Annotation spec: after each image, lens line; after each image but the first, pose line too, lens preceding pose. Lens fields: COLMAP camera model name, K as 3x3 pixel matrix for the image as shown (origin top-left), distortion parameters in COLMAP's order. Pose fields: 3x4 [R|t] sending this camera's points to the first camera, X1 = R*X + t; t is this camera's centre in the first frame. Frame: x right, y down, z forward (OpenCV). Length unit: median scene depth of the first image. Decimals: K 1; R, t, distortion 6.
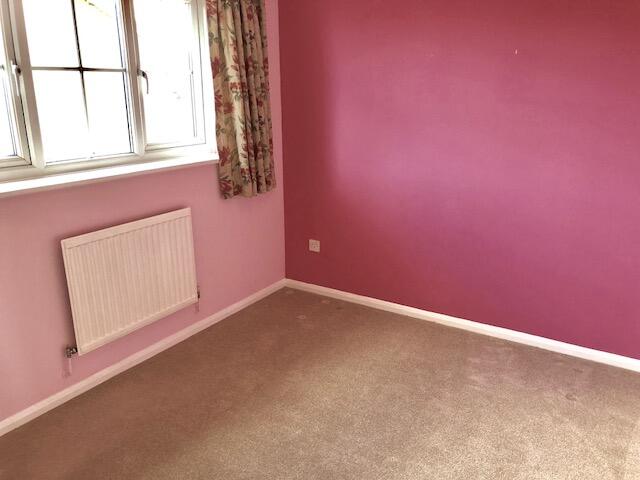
lens RADIAL K [[531.8, 0, 325.2], [0, 531.8, 238.5], [0, 0, 1]] dist [0.041442, -0.007897]
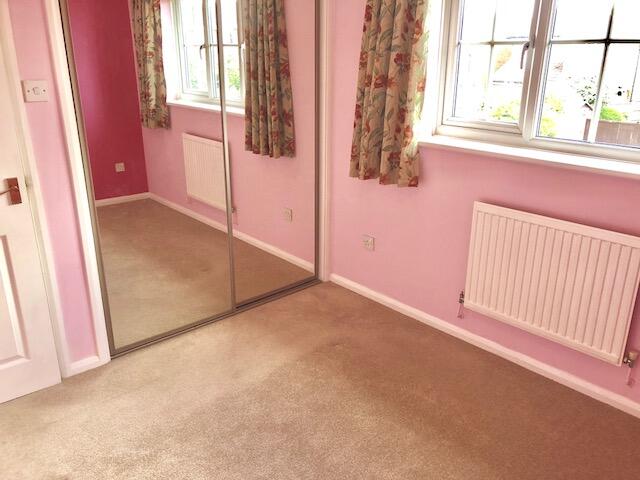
lens RADIAL K [[531.8, 0, 325.2], [0, 531.8, 238.5], [0, 0, 1]] dist [0.041442, -0.007897]
pose [[-0.249204, 0.313502, -0.916304, 0.578349], [-0.281826, 0.881730, 0.378320, -0.241103], [0.926537, 0.352518, -0.131378, 0.825554]]
